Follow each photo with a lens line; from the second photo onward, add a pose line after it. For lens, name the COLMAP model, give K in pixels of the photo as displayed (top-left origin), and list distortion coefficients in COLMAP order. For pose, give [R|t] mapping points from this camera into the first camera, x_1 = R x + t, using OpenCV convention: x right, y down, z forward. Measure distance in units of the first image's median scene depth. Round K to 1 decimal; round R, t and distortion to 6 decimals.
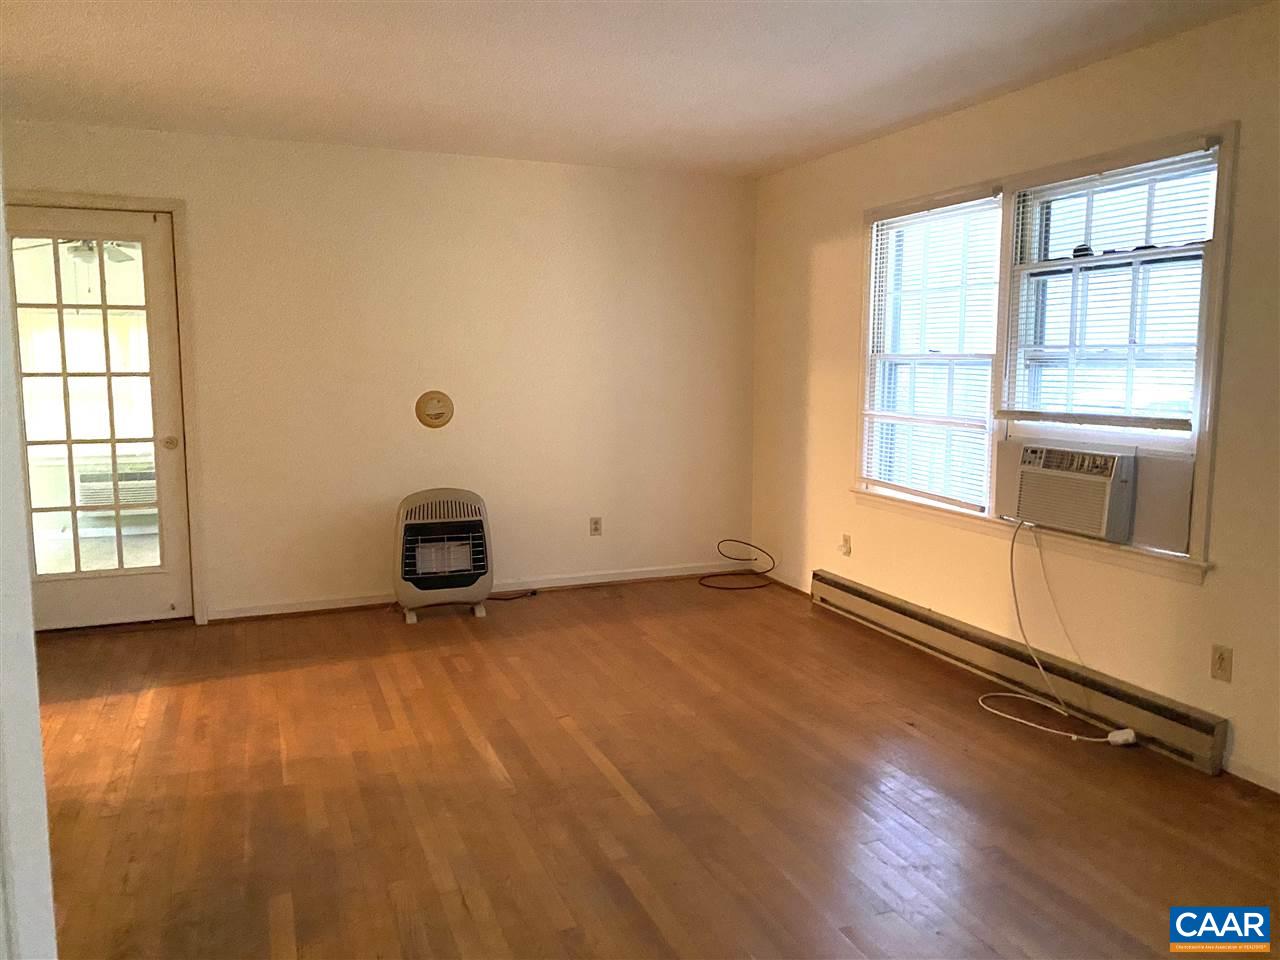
lens RADIAL K [[980.5, 0, 643.4], [0, 980.5, 488.2], [0, 0, 1]] dist [0.055816, -0.048489]
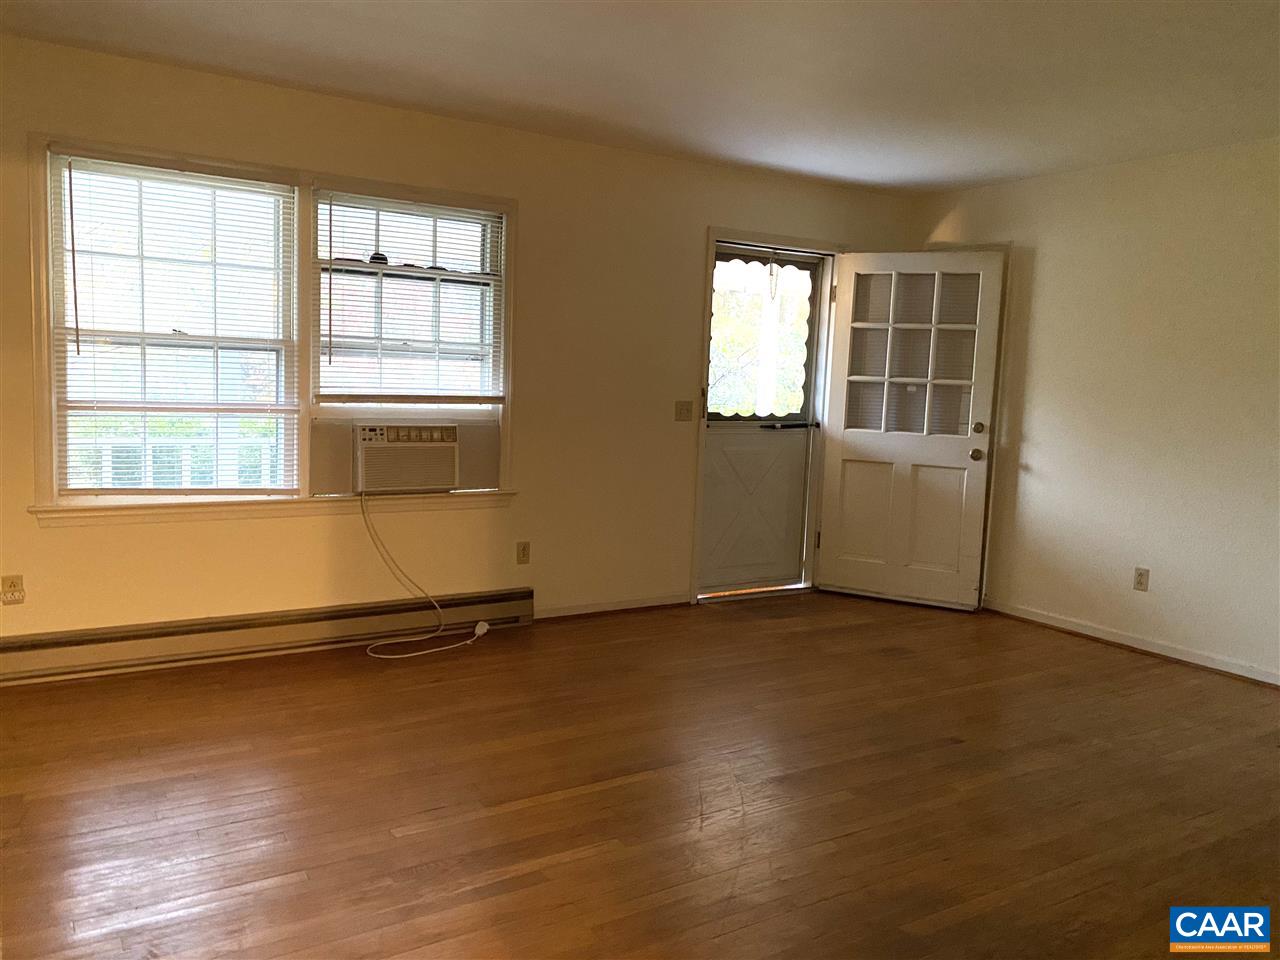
lens RADIAL K [[980.5, 0, 644.3], [0, 980.5, 473.6], [0, 0, 1]] dist [0.055816, -0.048489]
pose [[-0.174936, -0.112023, 0.978186, -0.822815], [0.088375, 0.987709, 0.128918, -0.111477], [-0.980605, 0.109000, -0.162886, 0.929152]]
